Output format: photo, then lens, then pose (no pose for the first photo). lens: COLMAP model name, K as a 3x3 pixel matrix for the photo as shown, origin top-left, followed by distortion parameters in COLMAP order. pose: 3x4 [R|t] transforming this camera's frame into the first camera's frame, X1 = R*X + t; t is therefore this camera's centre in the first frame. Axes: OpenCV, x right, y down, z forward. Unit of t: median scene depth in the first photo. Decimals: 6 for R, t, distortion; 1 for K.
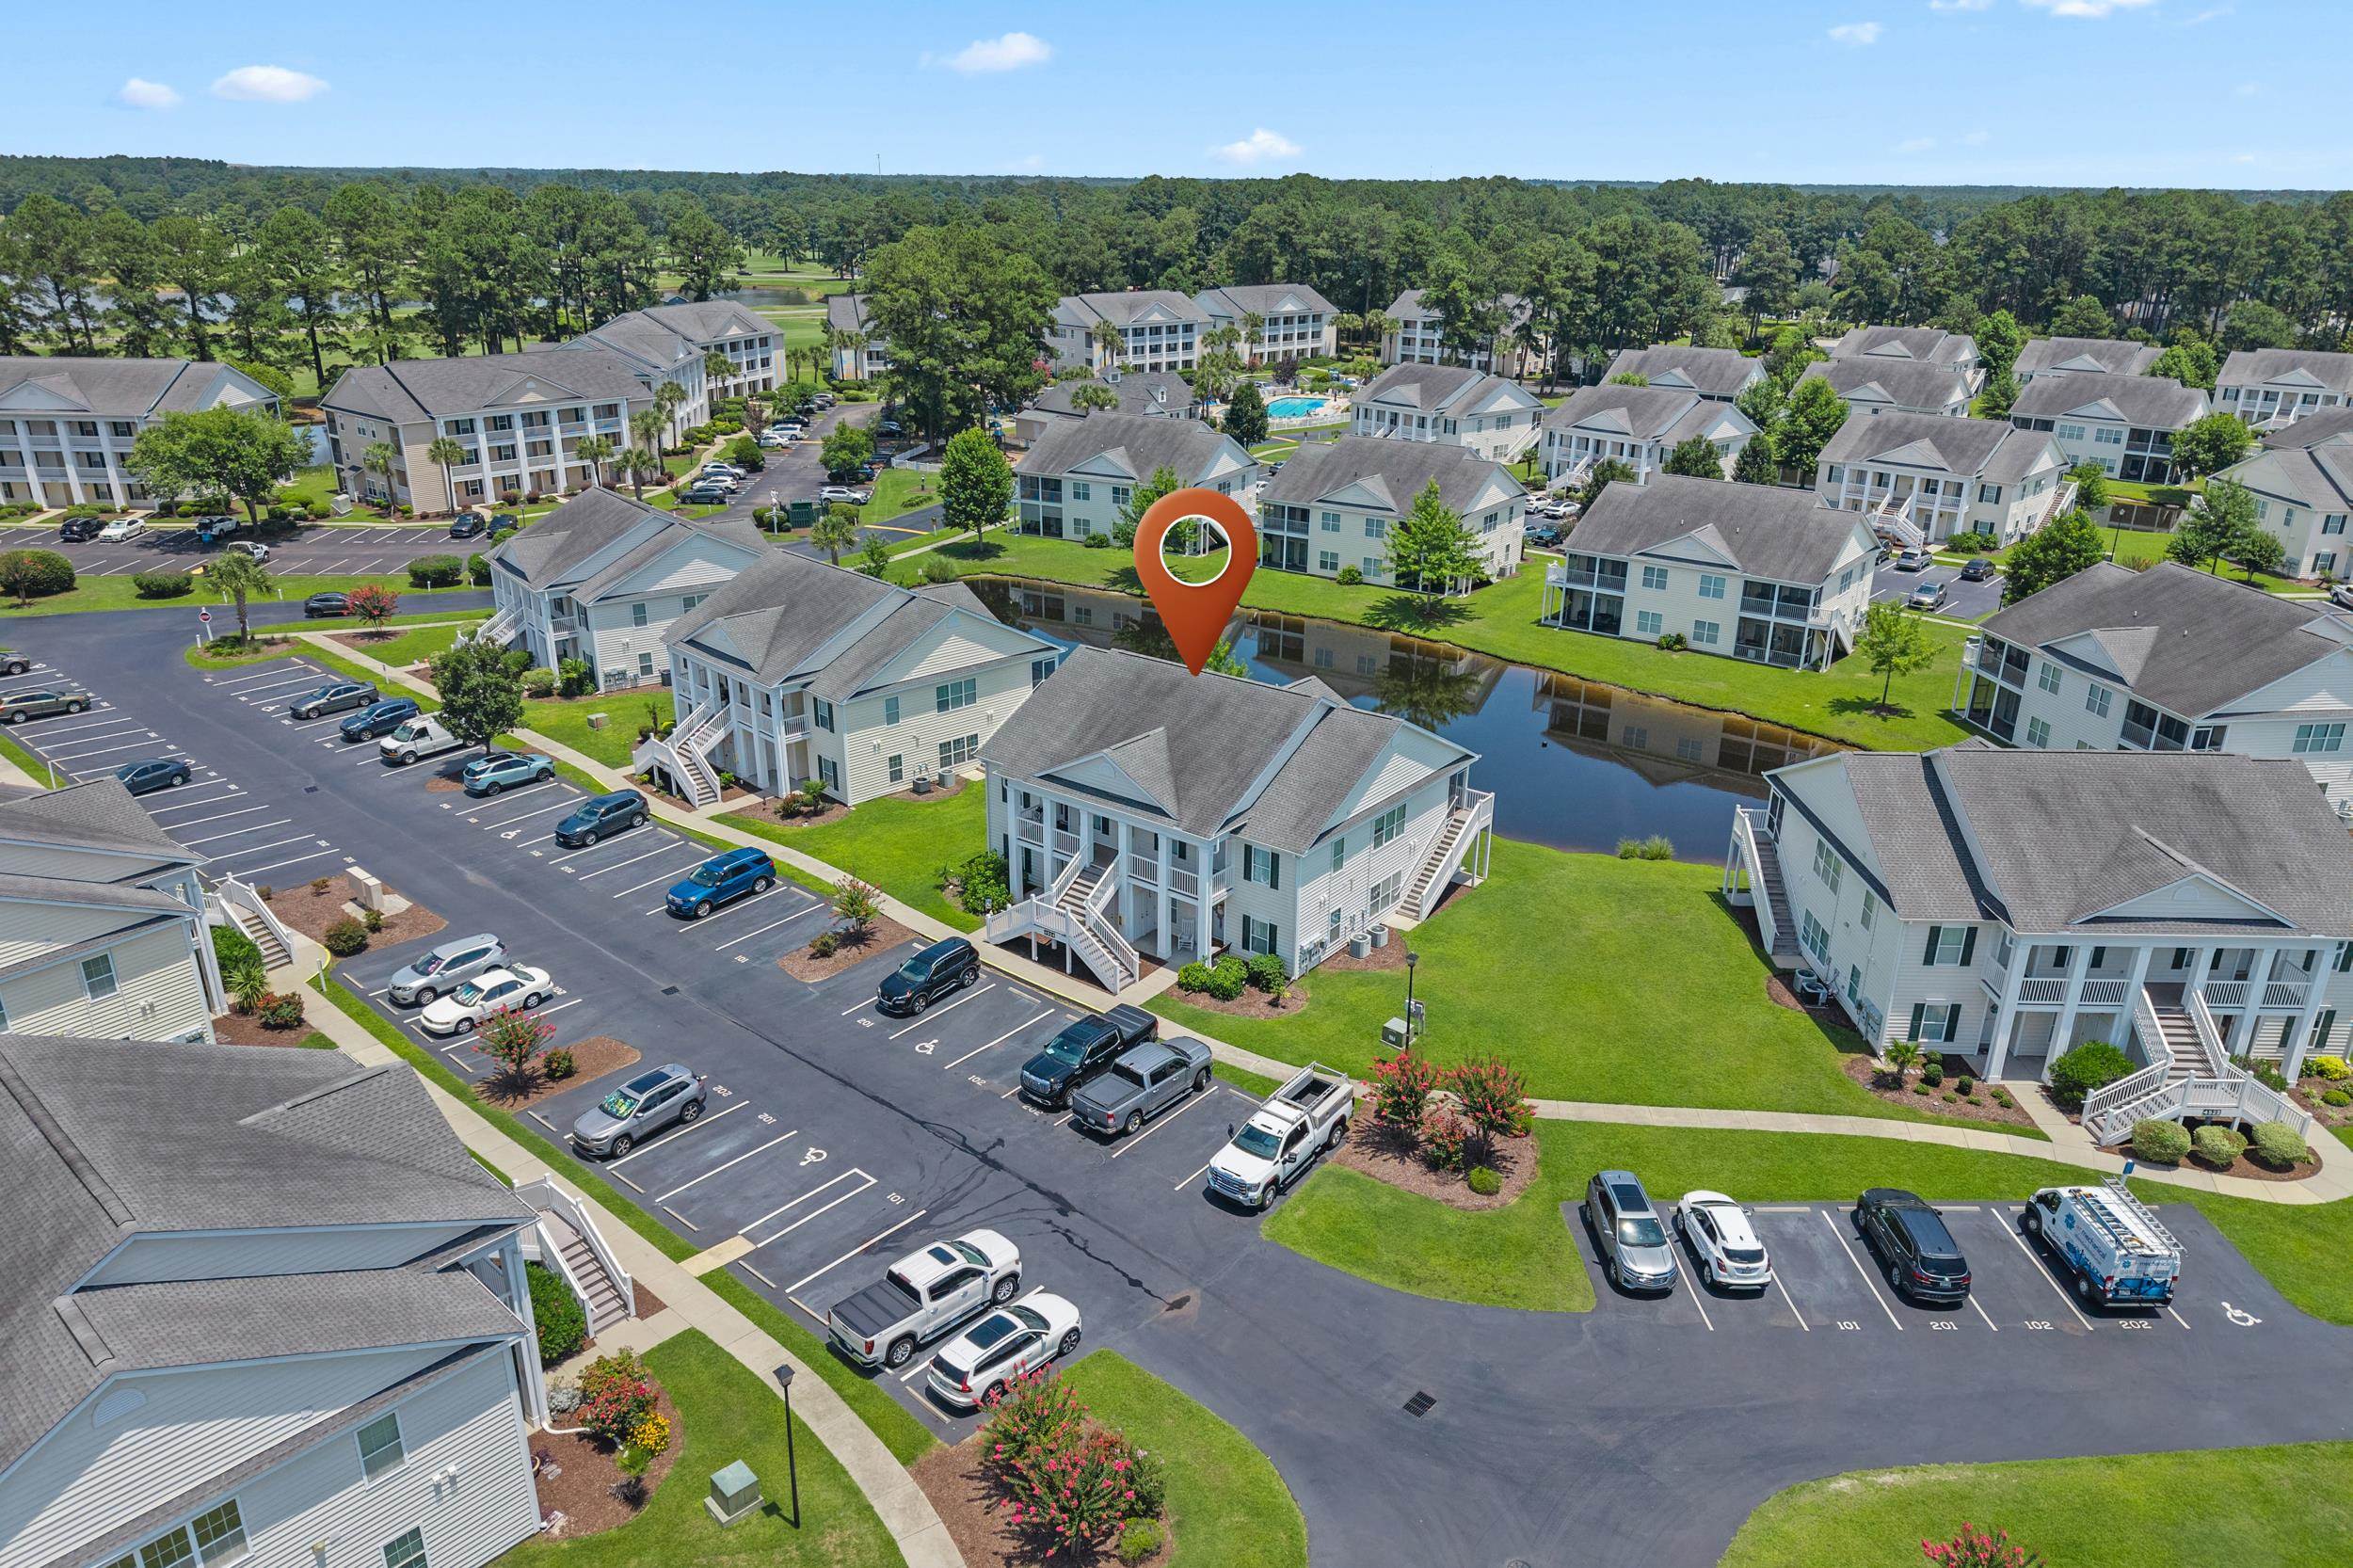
lens RADIAL K [[1610.0, 0, 1181.4], [0, 1610.0, 786.3], [0, 0, 1]] dist [0.013474, -0.007976]
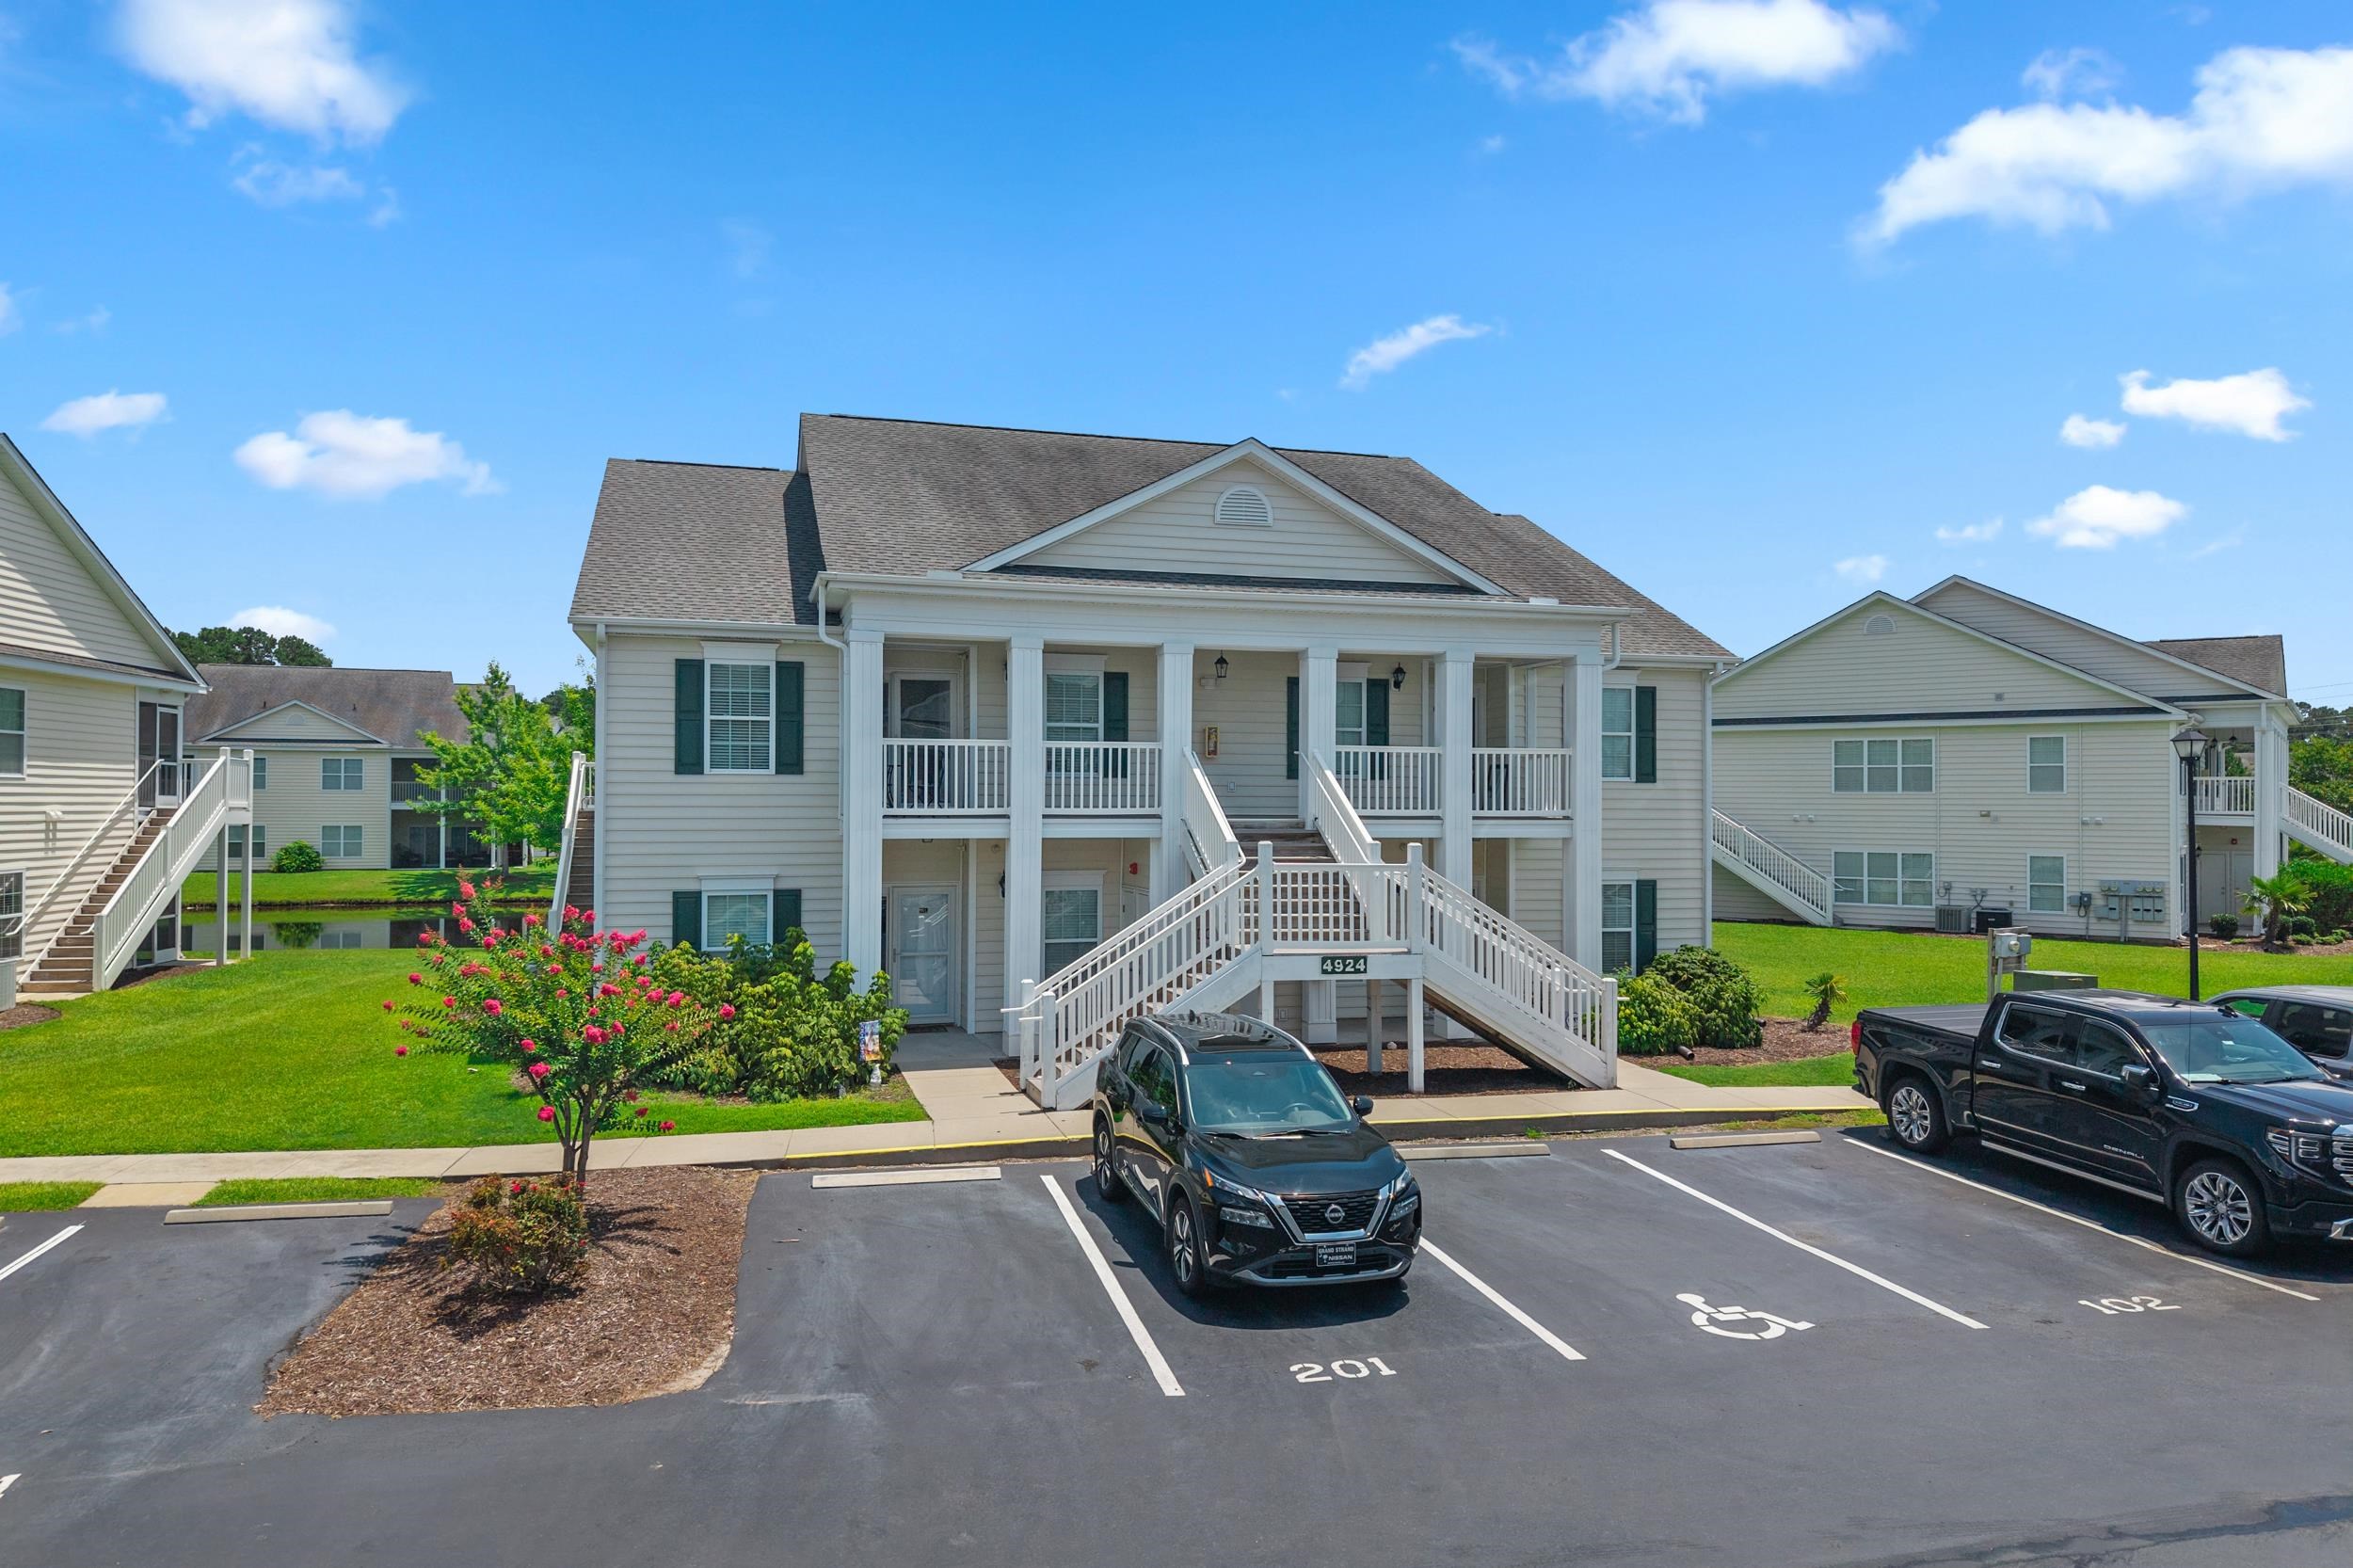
lens RADIAL K [[1610.0, 0, 1185.8], [0, 1610.0, 784.2], [0, 0, 1]] dist [0.013474, -0.007976]
pose [[0.580302, 0.002382, 0.814398, -0.265619], [0.294938, 0.931500, -0.212883, 0.090659], [-0.759119, 0.363733, 0.539849, 0.678552]]
